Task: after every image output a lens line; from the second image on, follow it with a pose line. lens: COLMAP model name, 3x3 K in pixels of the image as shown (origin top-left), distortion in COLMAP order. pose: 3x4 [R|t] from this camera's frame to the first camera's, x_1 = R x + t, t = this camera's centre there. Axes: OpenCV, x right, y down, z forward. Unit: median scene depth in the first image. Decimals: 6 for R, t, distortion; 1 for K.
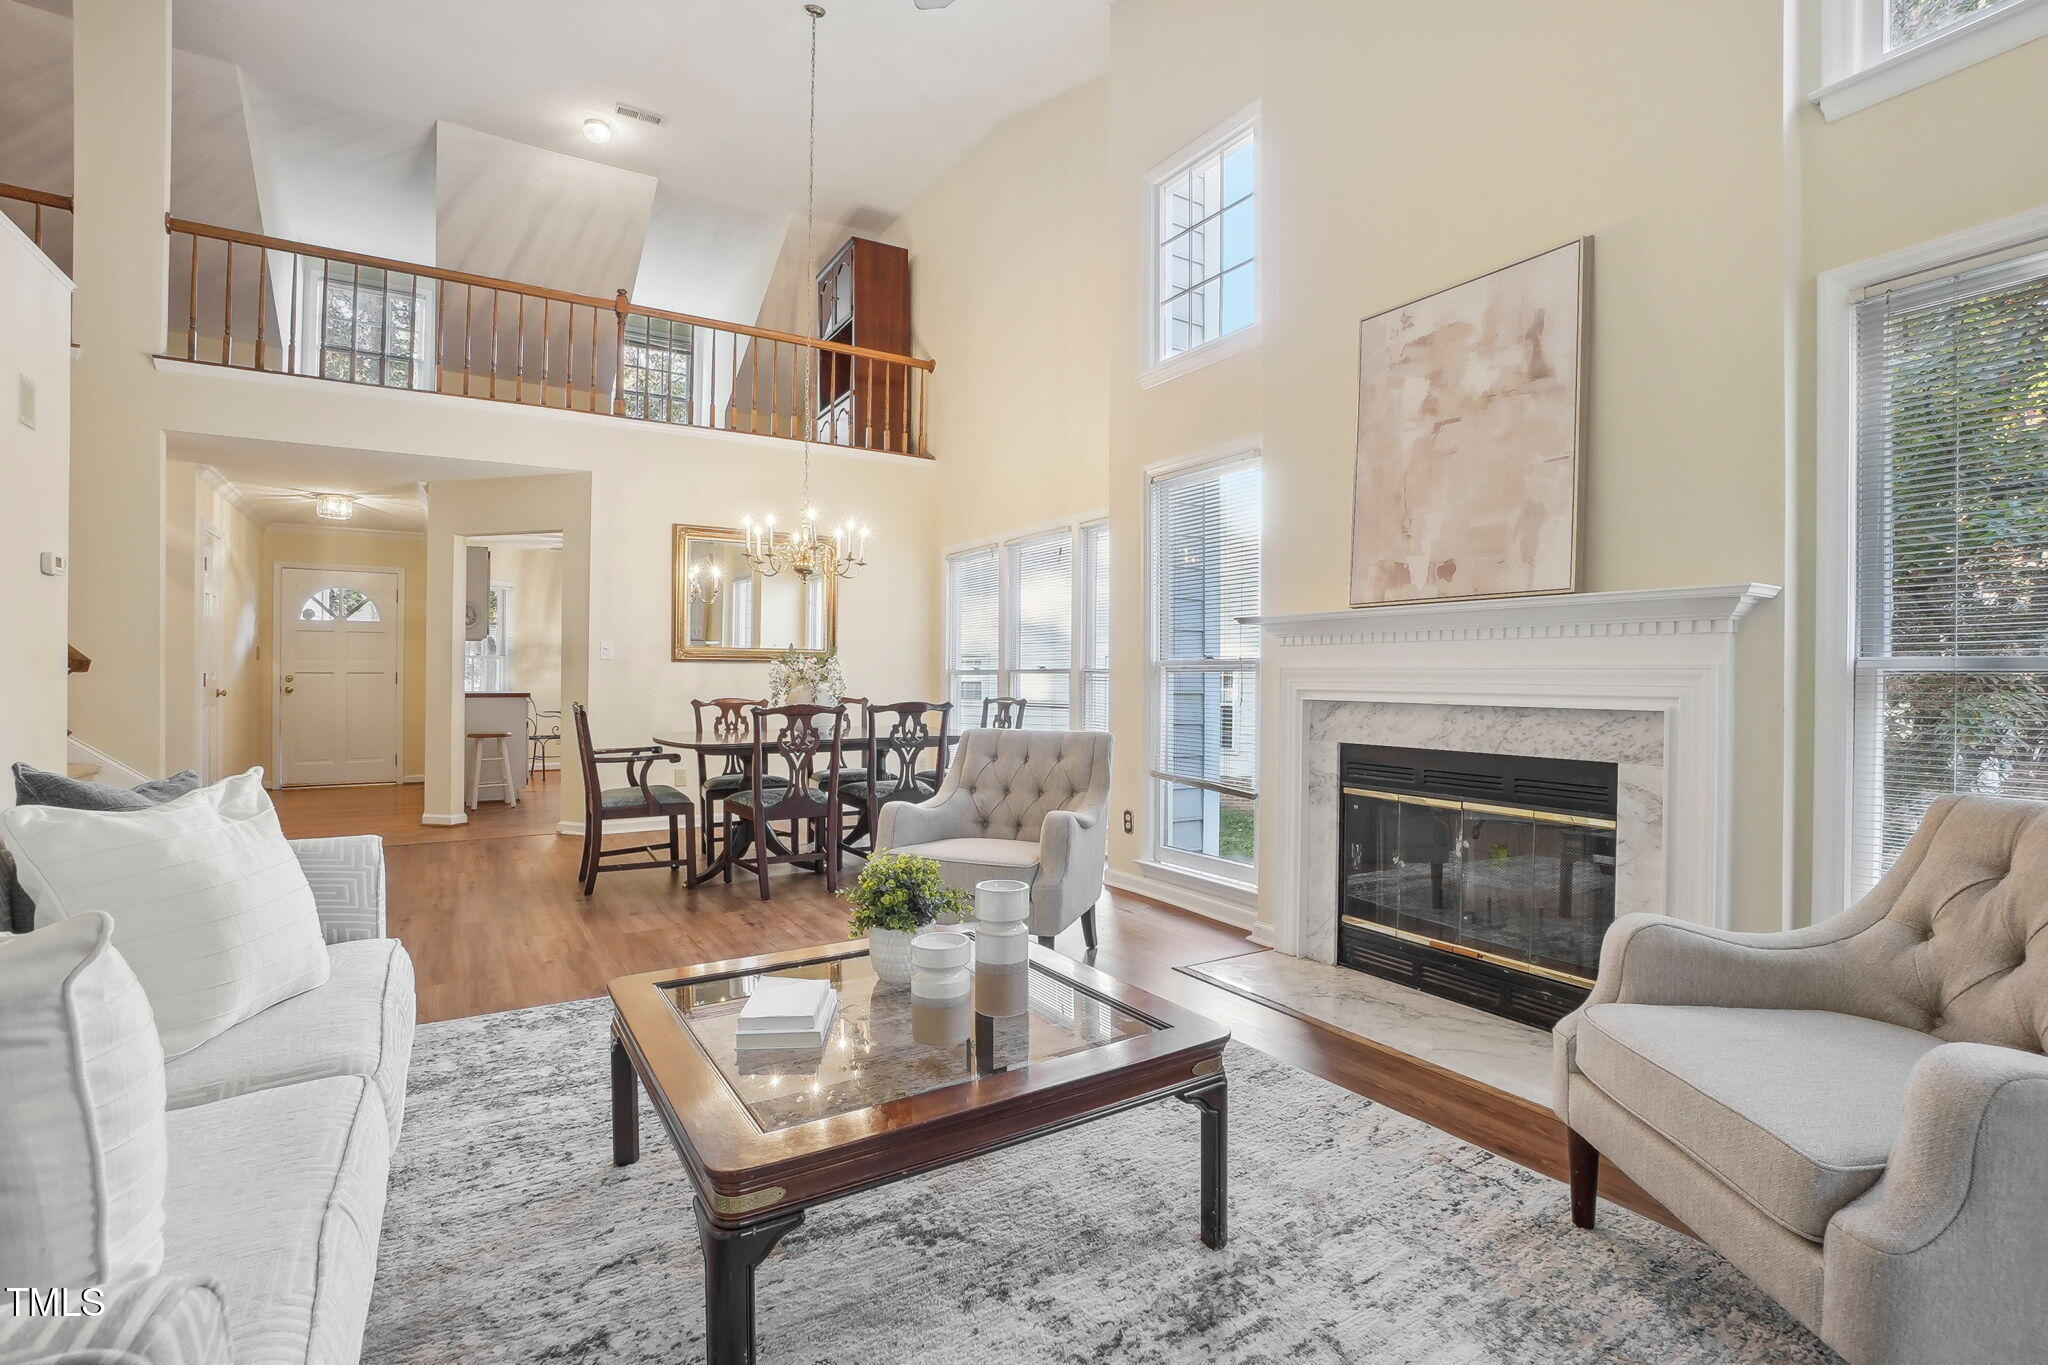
lens RADIAL K [[929.9, 0, 1021.9], [0, 929.9, 673.3], [0, 0, 1]] dist [-0.018383, 0.004172]
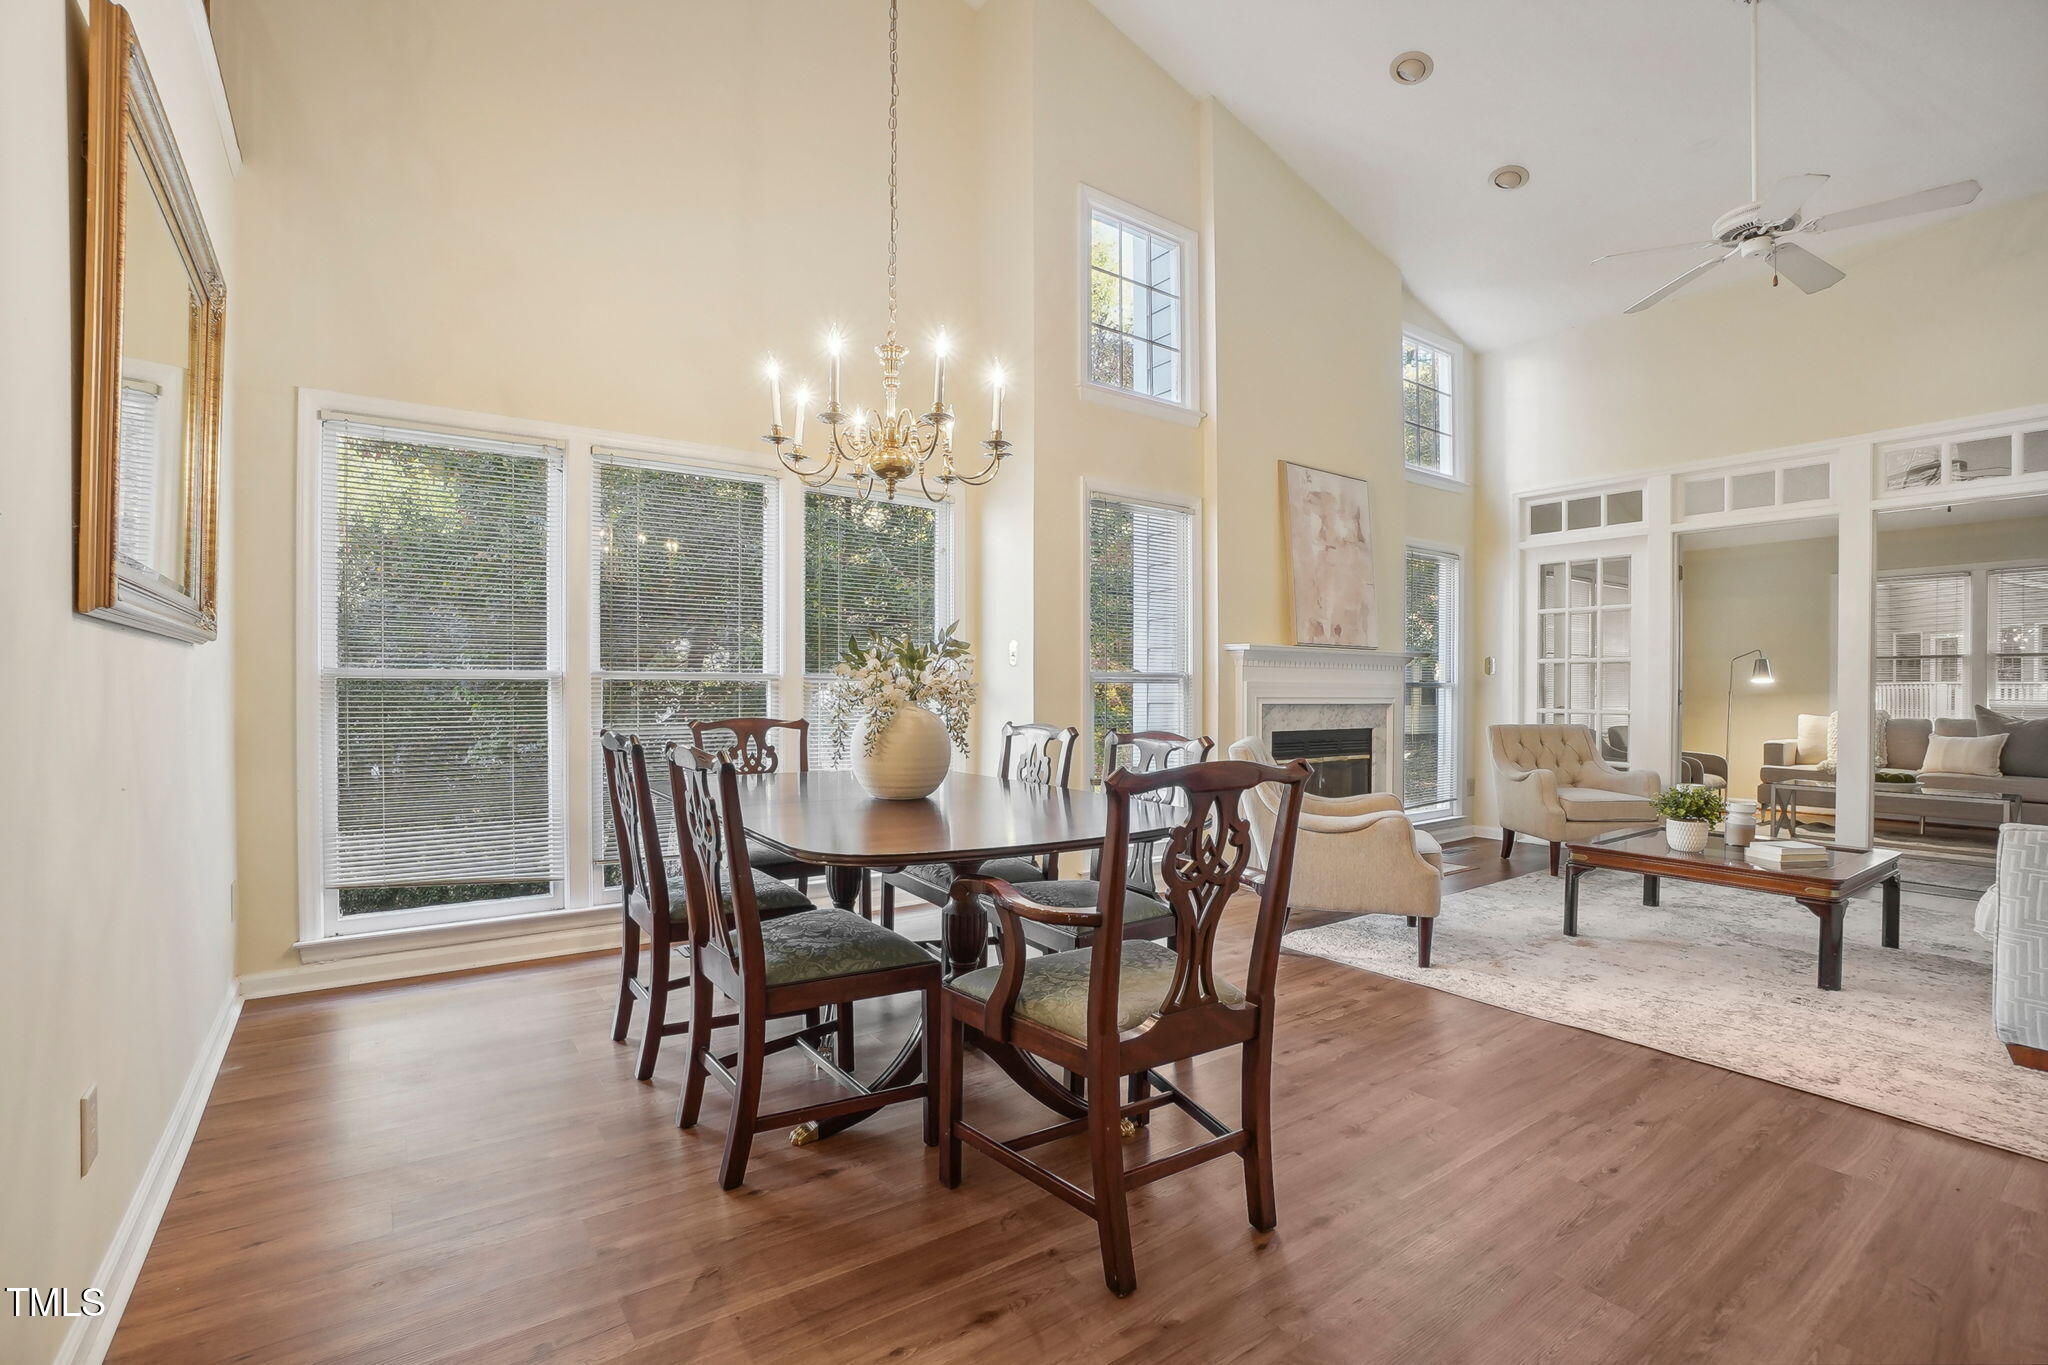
lens RADIAL K [[929.9, 0, 1022.5], [0, 929.9, 694.2], [0, 0, 1]] dist [-0.018383, 0.004172]
pose [[-0.060047, -0.008701, 0.998158, -1.264084], [-0.008930, 0.999927, 0.008180, 0.004650], [-0.998156, -0.008422, -0.060120, 1.646478]]
